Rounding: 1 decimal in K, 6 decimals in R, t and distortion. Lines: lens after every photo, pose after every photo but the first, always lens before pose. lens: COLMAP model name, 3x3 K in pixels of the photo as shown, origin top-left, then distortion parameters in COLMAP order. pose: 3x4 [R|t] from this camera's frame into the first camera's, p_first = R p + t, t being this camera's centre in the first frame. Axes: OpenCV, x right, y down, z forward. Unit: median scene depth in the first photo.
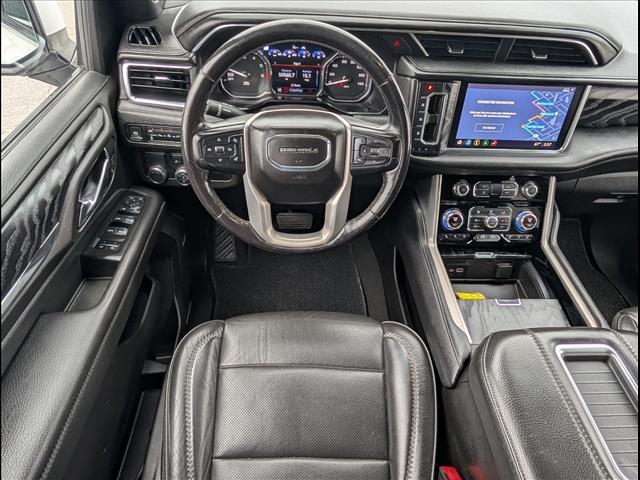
lens RADIAL K [[409.1, 0, 320.0], [0, 409.1, 240.0], [0, 0, 1]] dist [-0.003266, -0.001877]
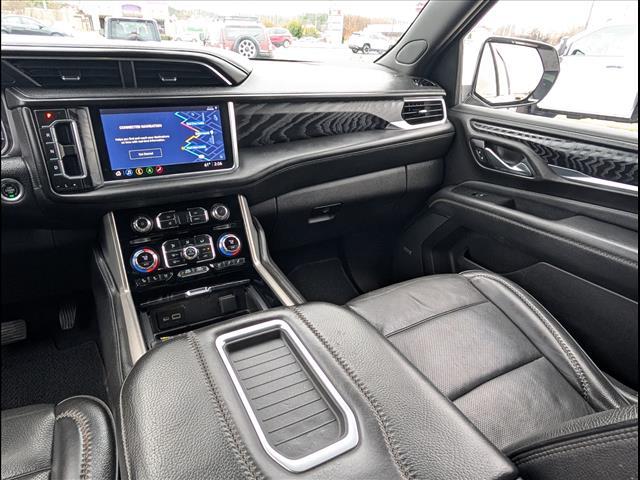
lens RADIAL K [[409.1, 0, 320.0], [0, 409.1, 240.0], [0, 0, 1]] dist [-0.003266, -0.001877]
pose [[0.900148, -0.212411, 0.380284, 0.371574], [0.311373, 0.924289, -0.220763, 0.243937], [-0.304600, 0.317129, 0.898136, 0.087113]]
